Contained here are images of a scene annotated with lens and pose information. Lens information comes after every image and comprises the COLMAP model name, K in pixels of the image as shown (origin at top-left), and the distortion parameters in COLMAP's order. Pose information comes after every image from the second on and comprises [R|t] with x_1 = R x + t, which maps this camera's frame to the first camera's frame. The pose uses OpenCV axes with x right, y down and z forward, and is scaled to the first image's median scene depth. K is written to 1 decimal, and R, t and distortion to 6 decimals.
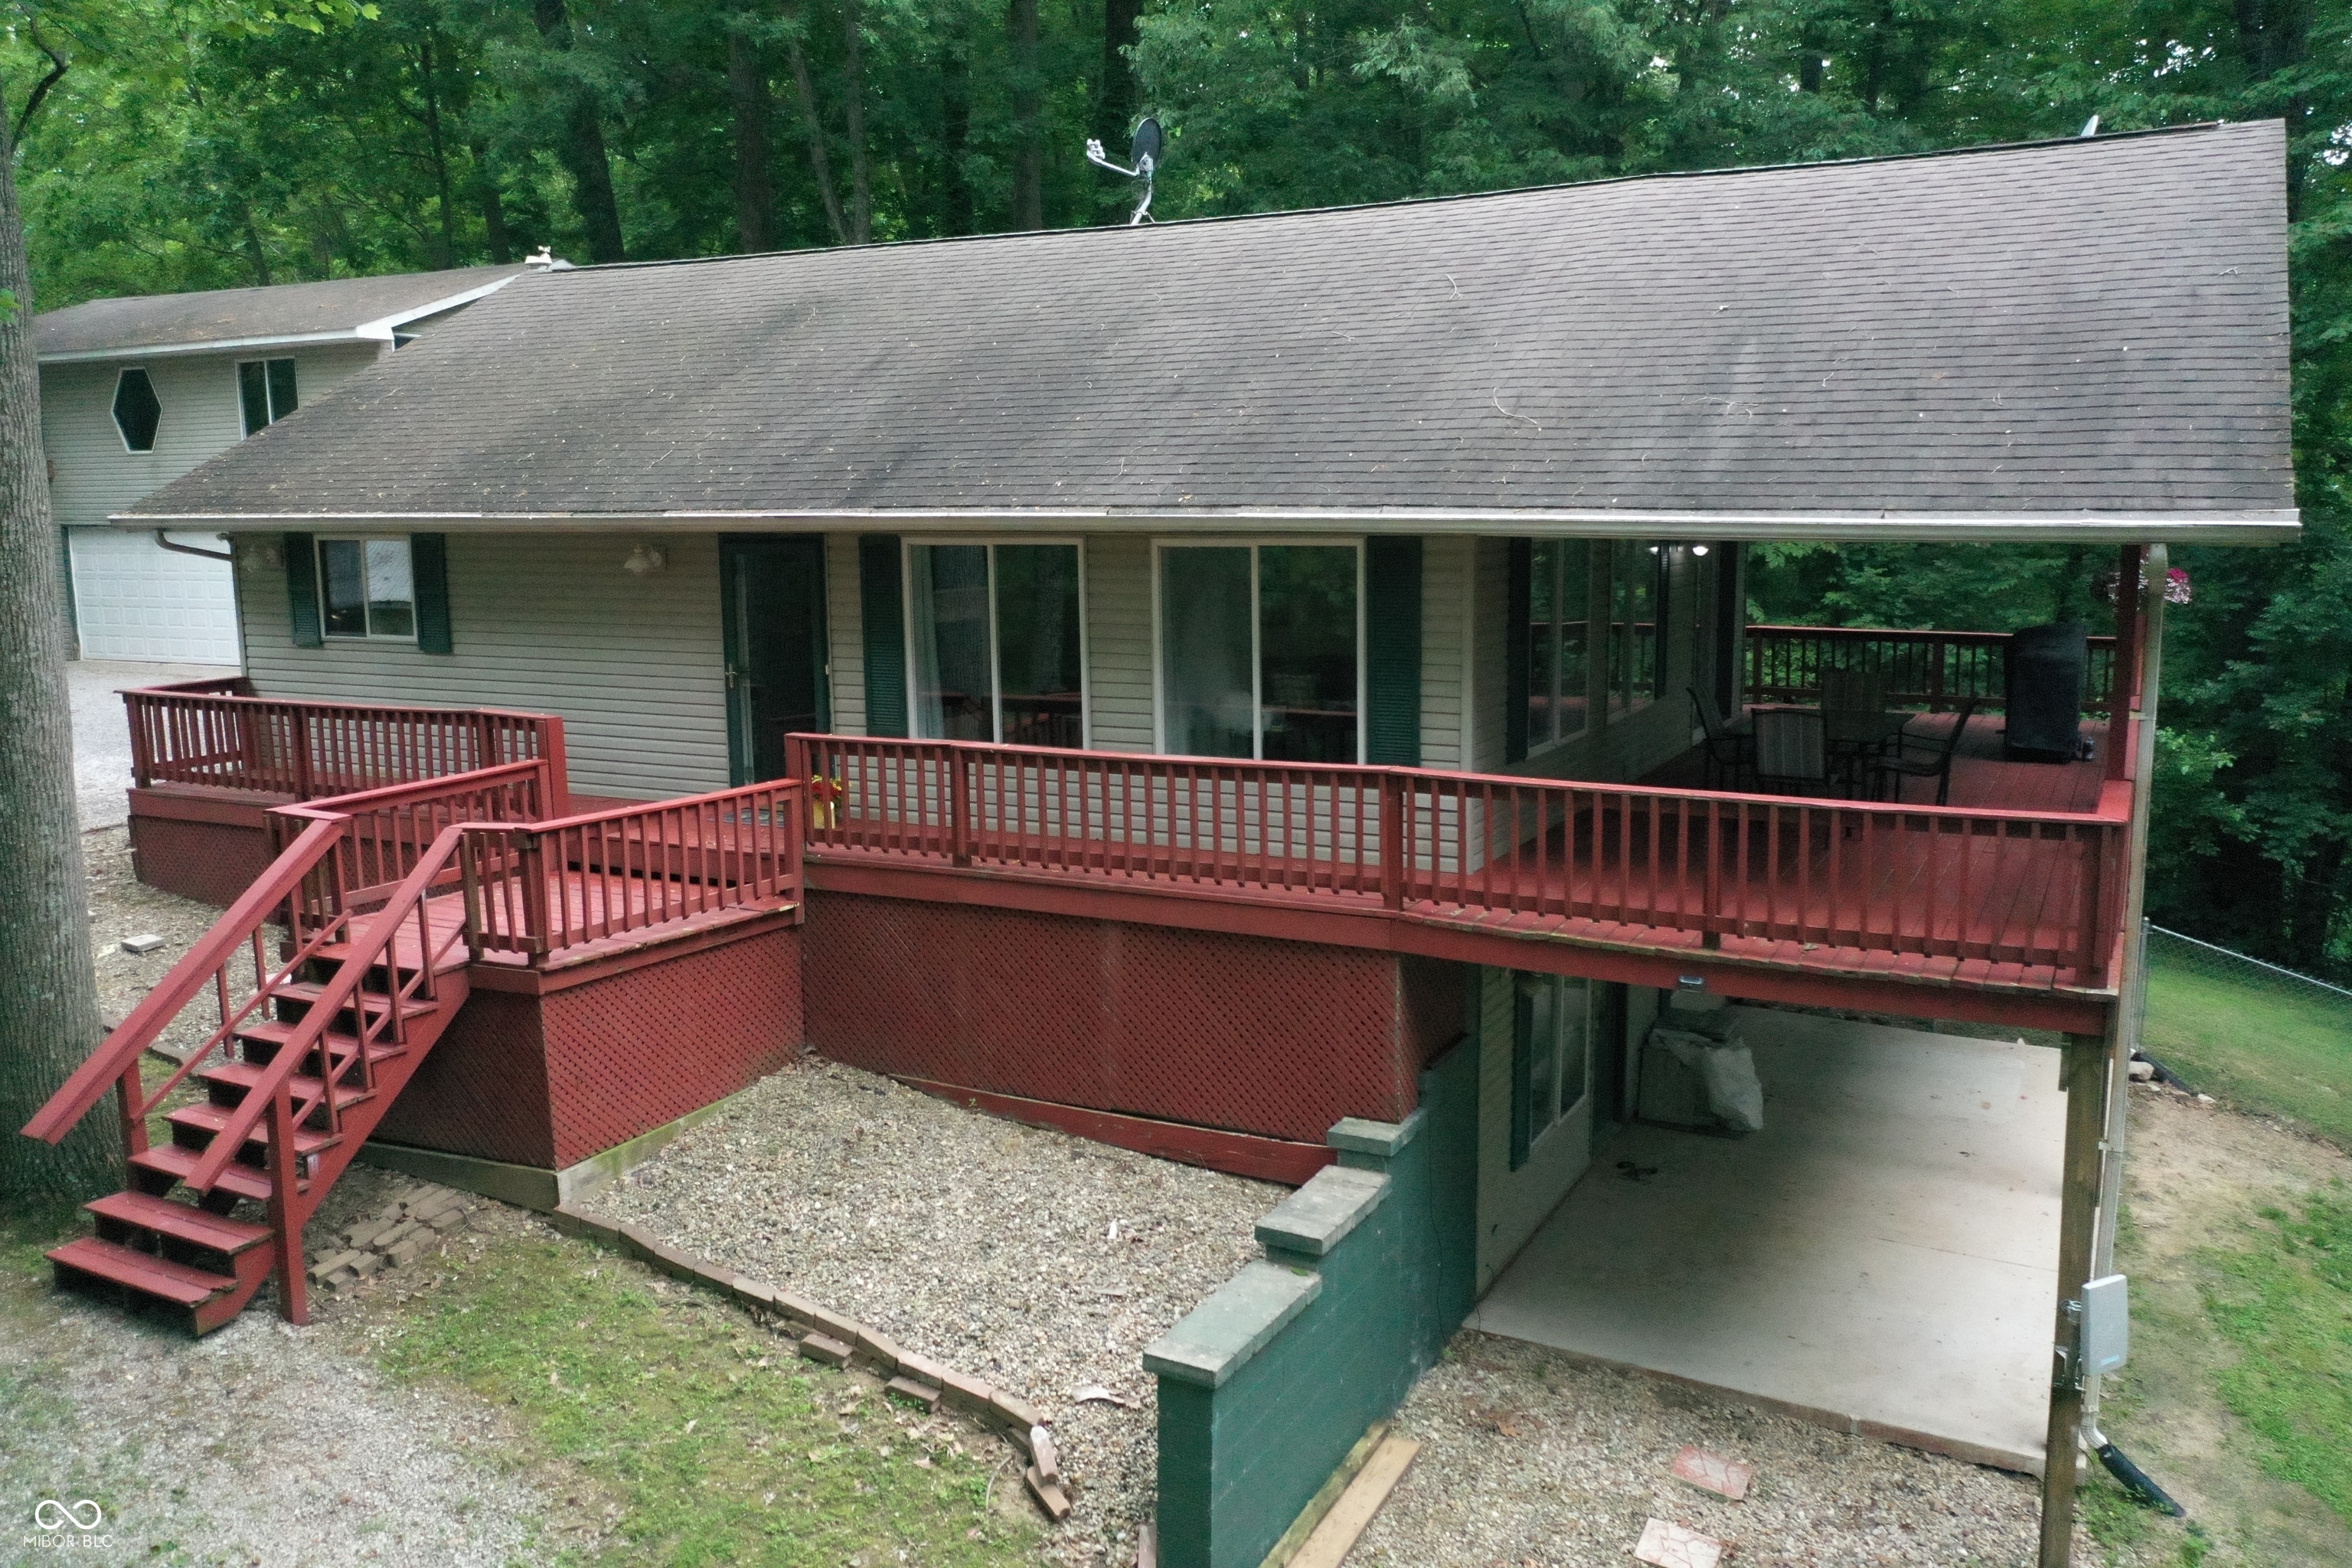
lens RADIAL K [[1861.0, 0, 1176.0], [0, 1861.0, 784.0], [0, 0, 1]] dist [0.007757, -0.000299]
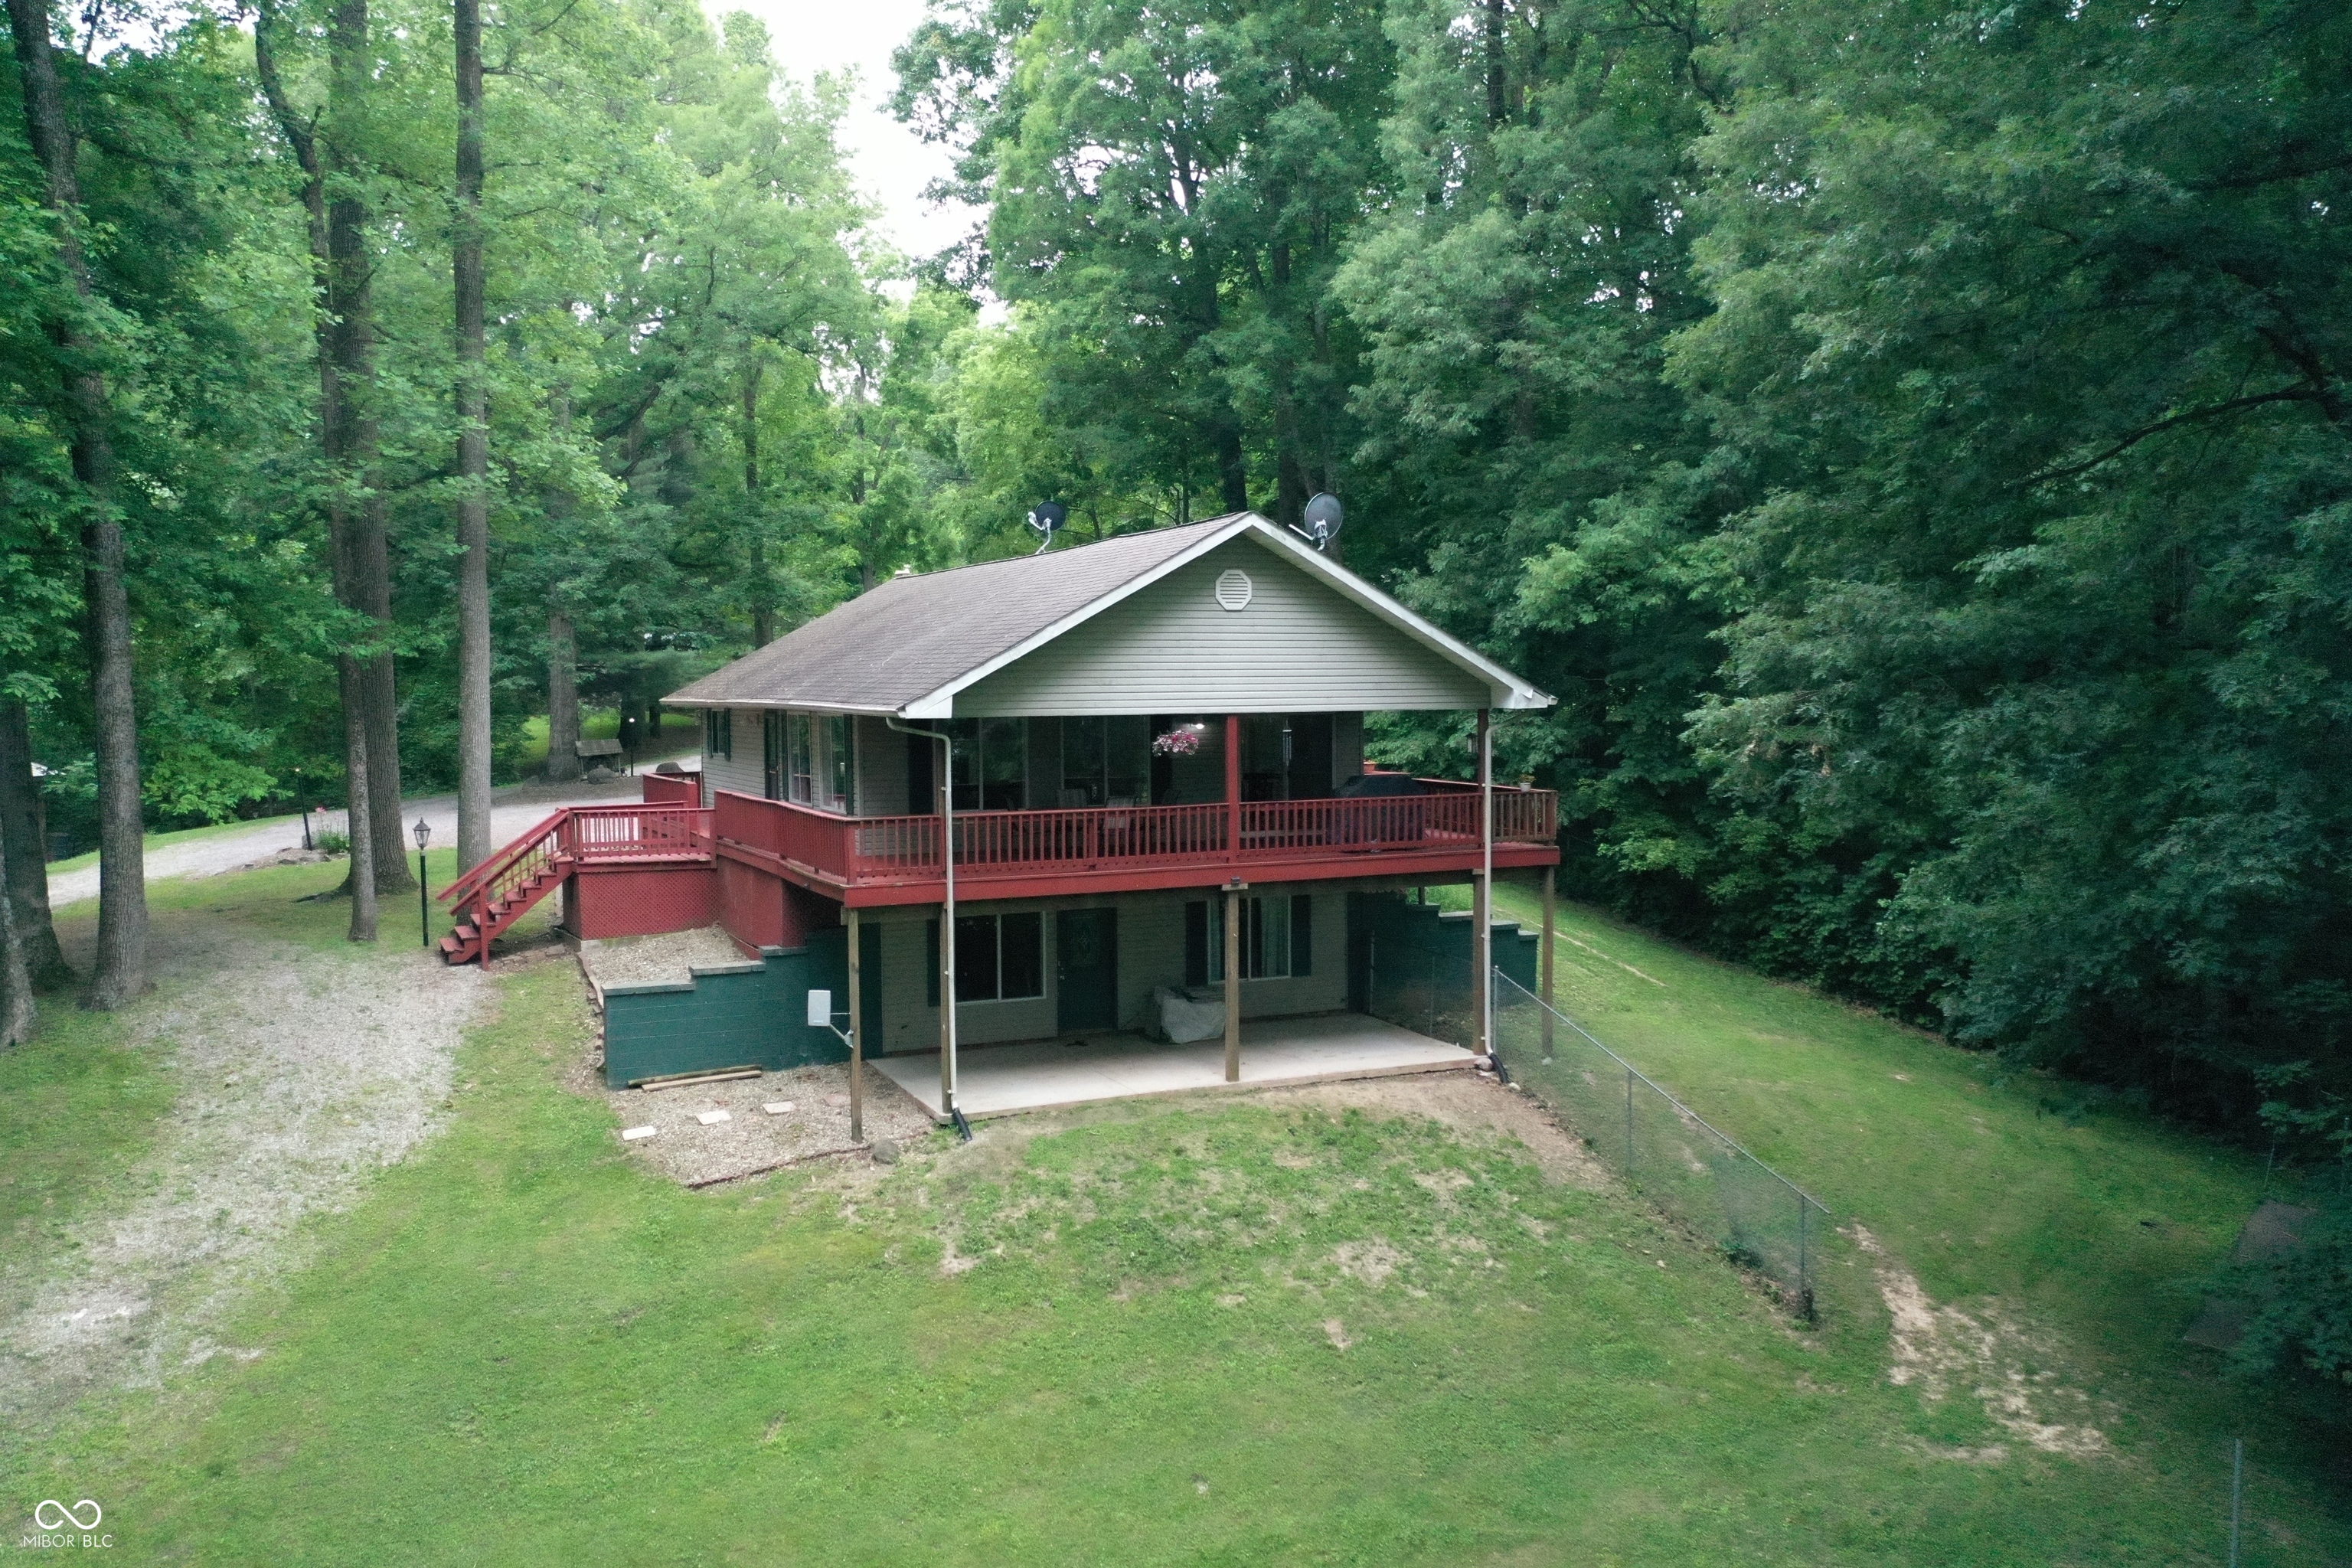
lens RADIAL K [[1851.9, 0, 1176.0], [0, 1851.9, 784.0], [0, 0, 1]] dist [0.008013, 0.002277]
pose [[0.800442, 0.036518, -0.598297, 1.867434], [-0.096292, 0.993013, -0.068216, 0.078847], [0.591626, 0.112214, 0.798365, -0.634705]]
